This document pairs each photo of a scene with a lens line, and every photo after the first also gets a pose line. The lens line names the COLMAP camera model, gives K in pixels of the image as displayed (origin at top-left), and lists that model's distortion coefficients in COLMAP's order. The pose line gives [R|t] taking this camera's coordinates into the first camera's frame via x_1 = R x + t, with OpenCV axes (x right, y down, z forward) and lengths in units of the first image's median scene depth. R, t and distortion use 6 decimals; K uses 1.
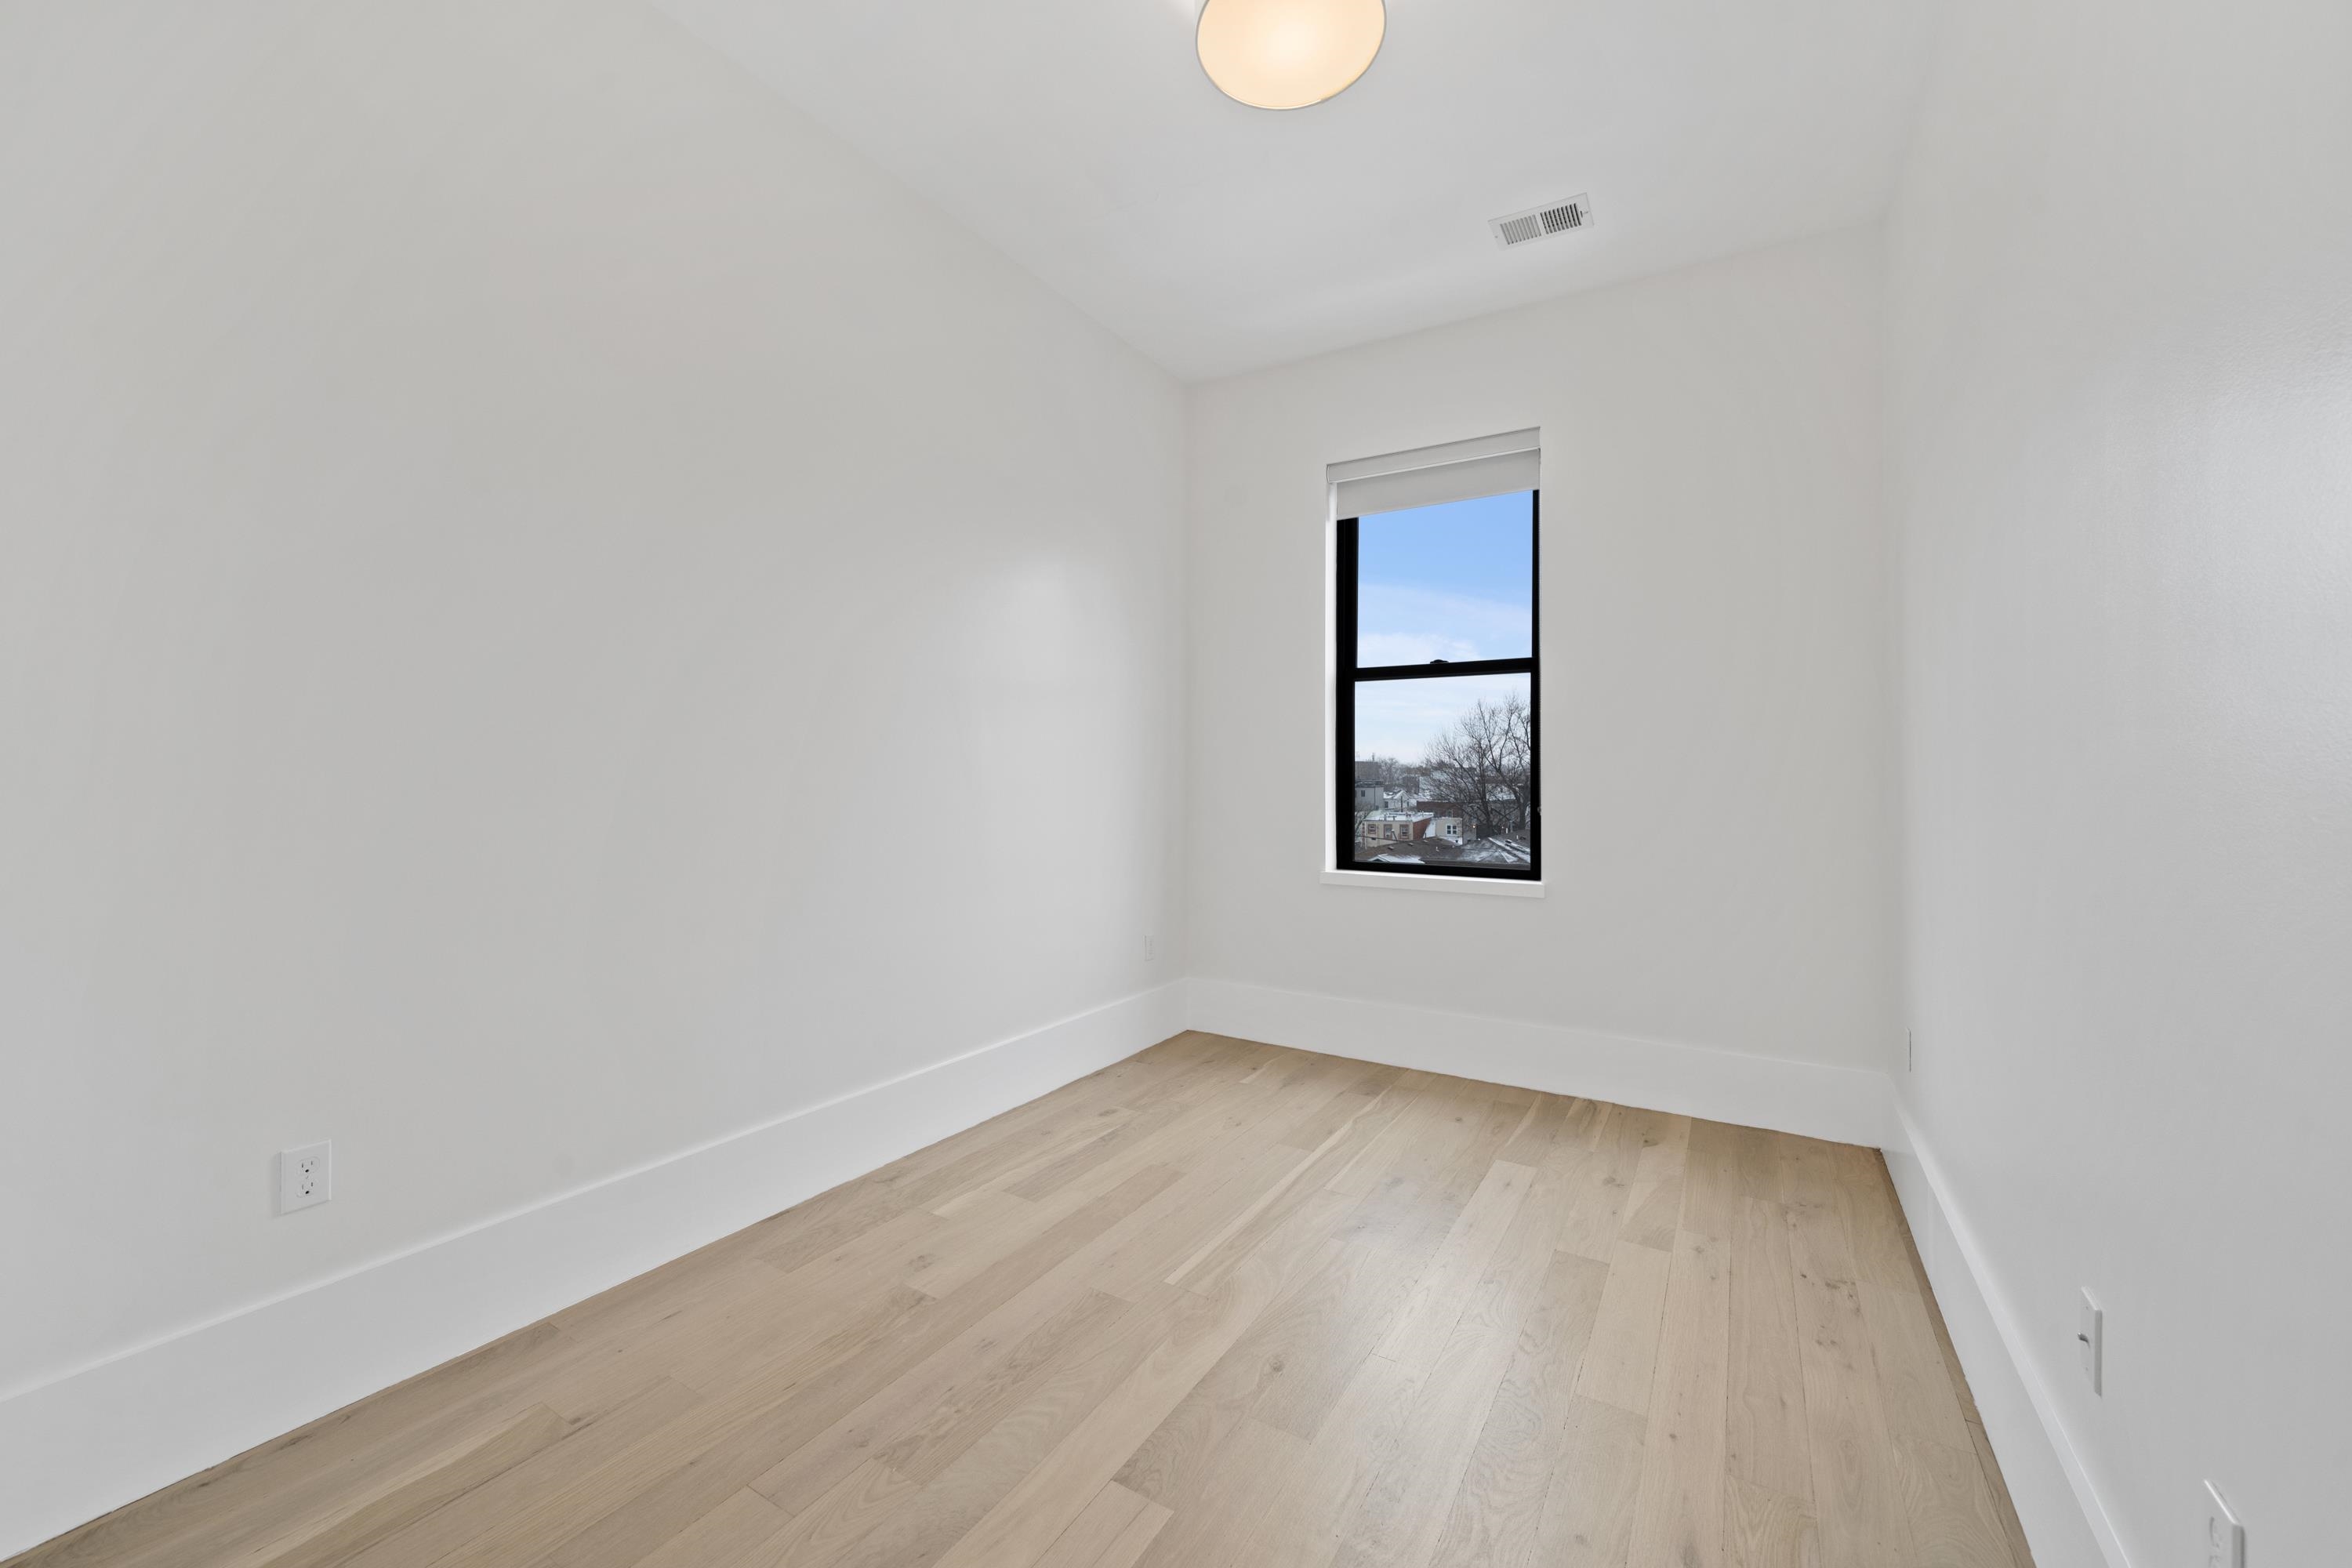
lens RADIAL K [[948.8, 0, 1171.7], [0, 948.8, 782.9], [0, 0, 1]] dist [-0.000261, -0.000163]
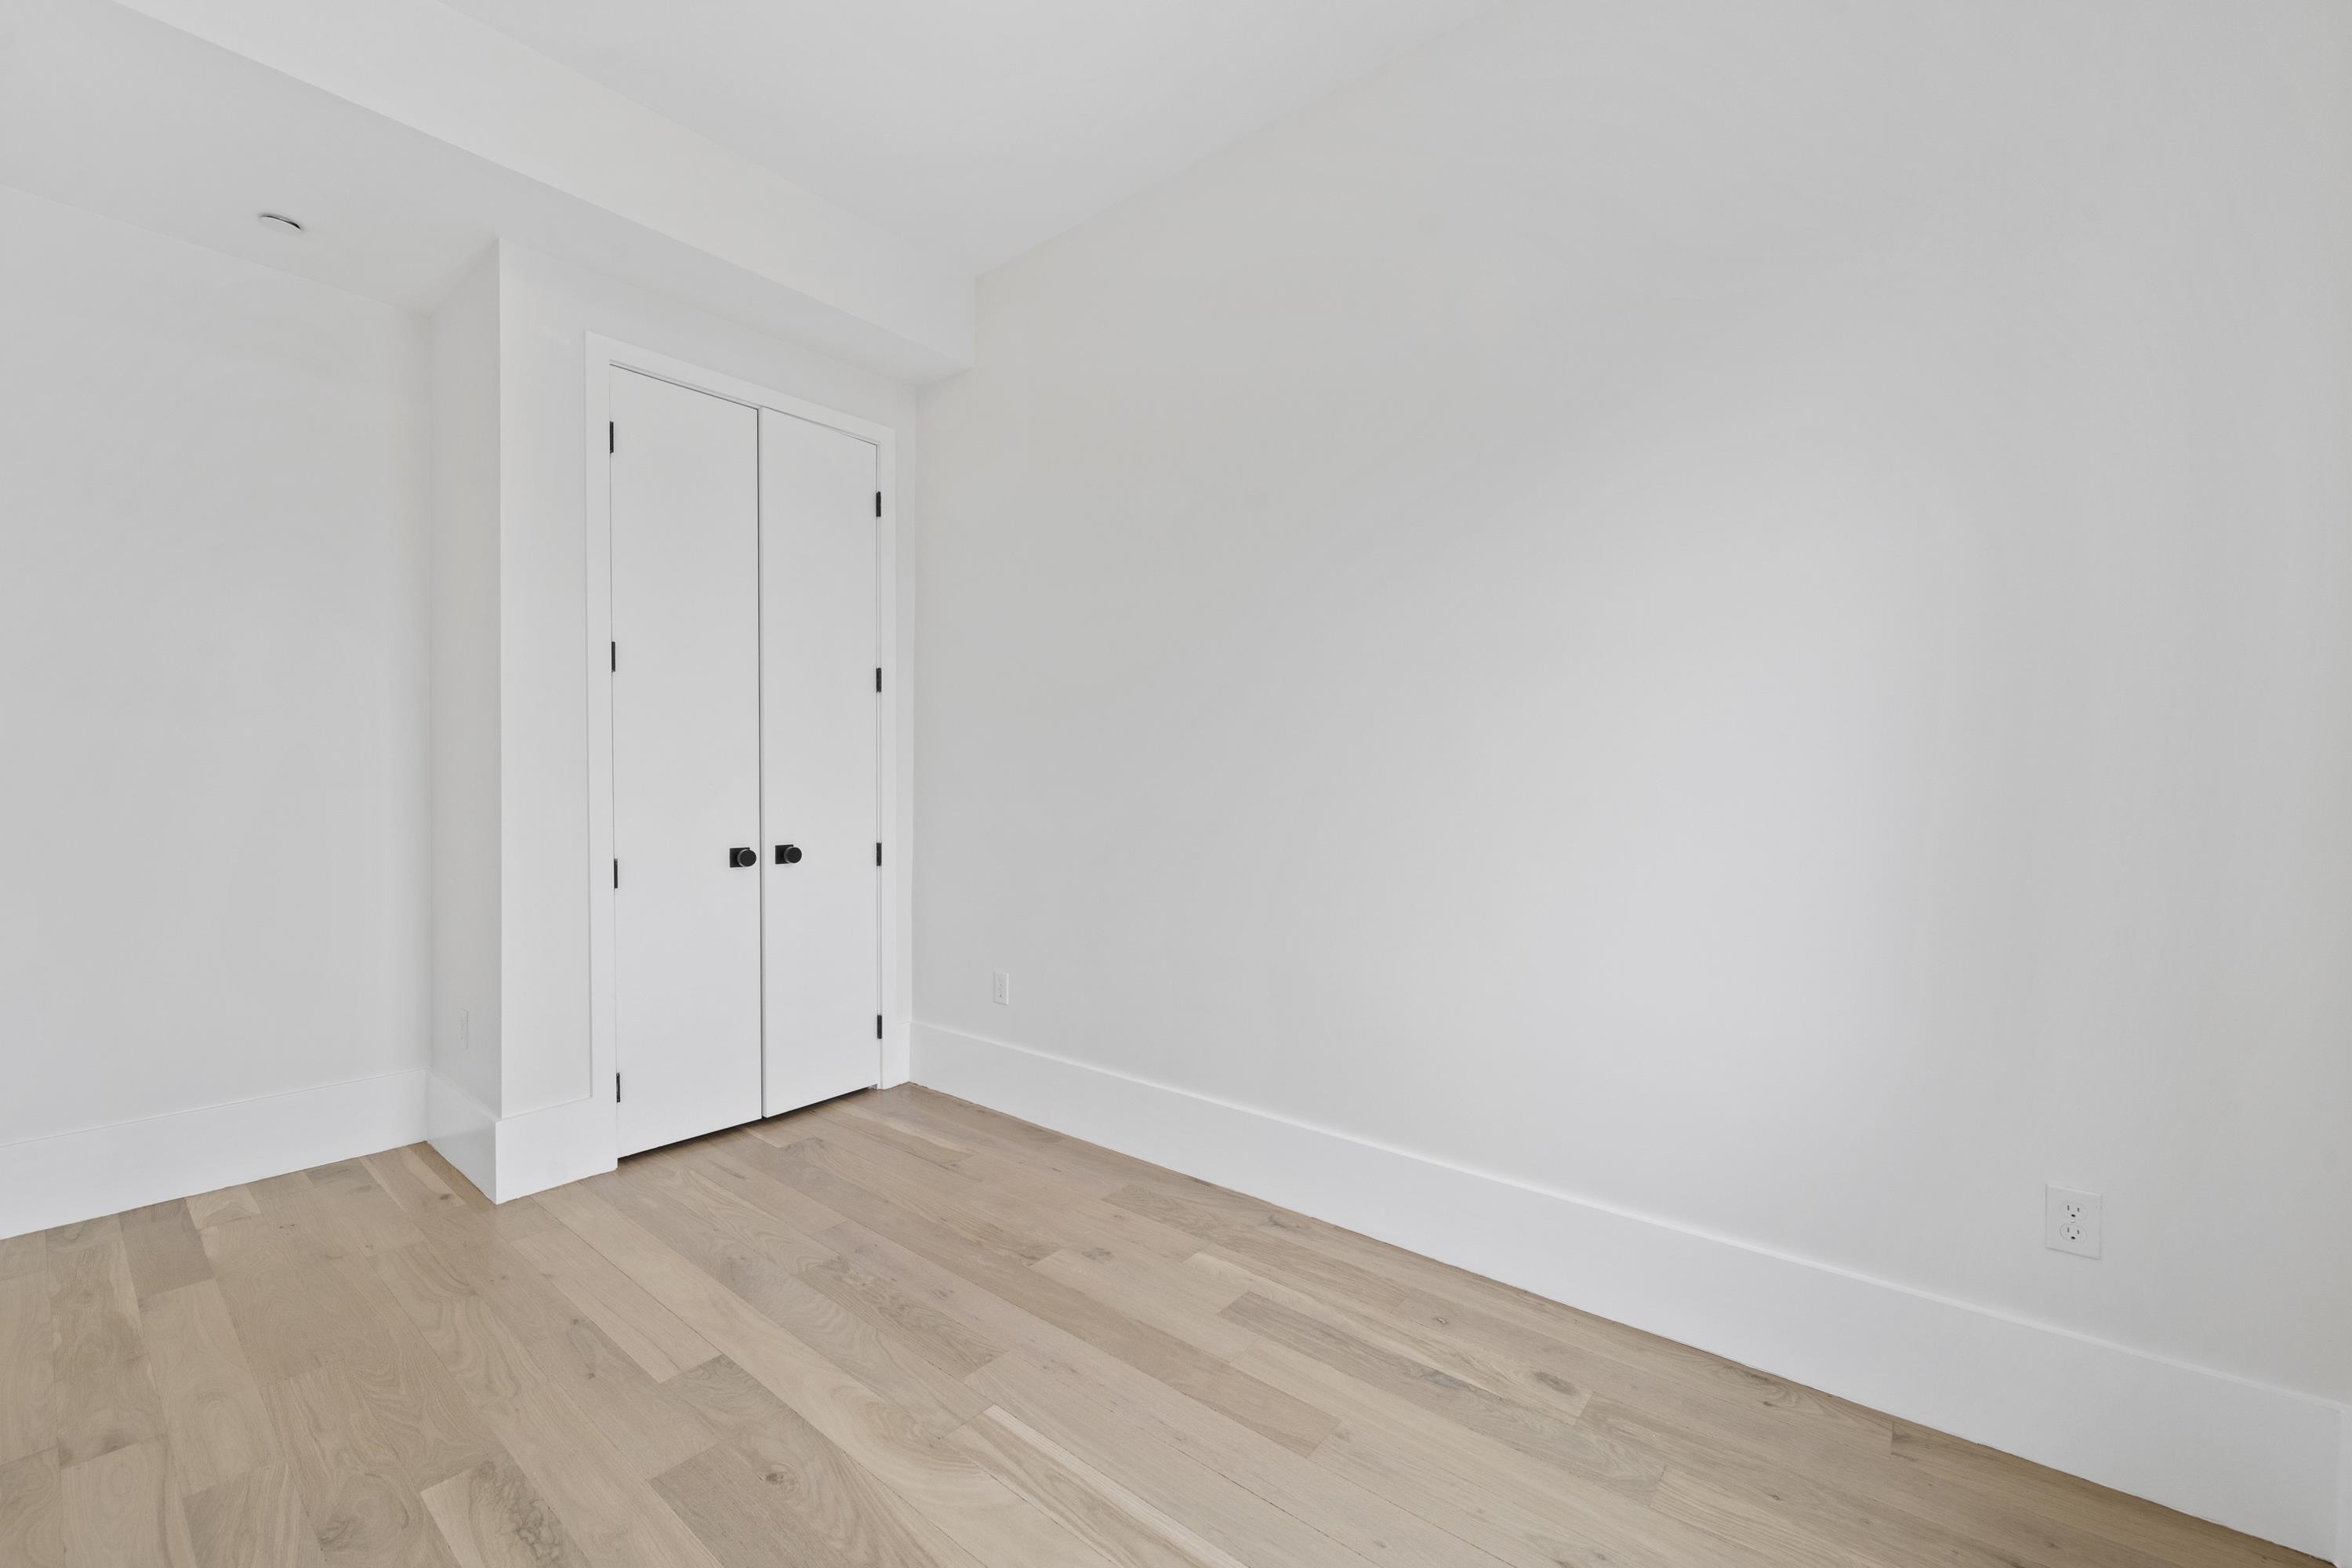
lens RADIAL K [[948.8, 0, 1173.3], [0, 948.8, 779.8], [0, 0, 1]] dist [-0.000261, -0.000163]
pose [[-0.145155, -0.013997, -0.989310, 0.658437], [-0.012368, 0.999847, -0.012331, 0.000363], [0.989332, 0.010446, -0.145306, 1.069827]]
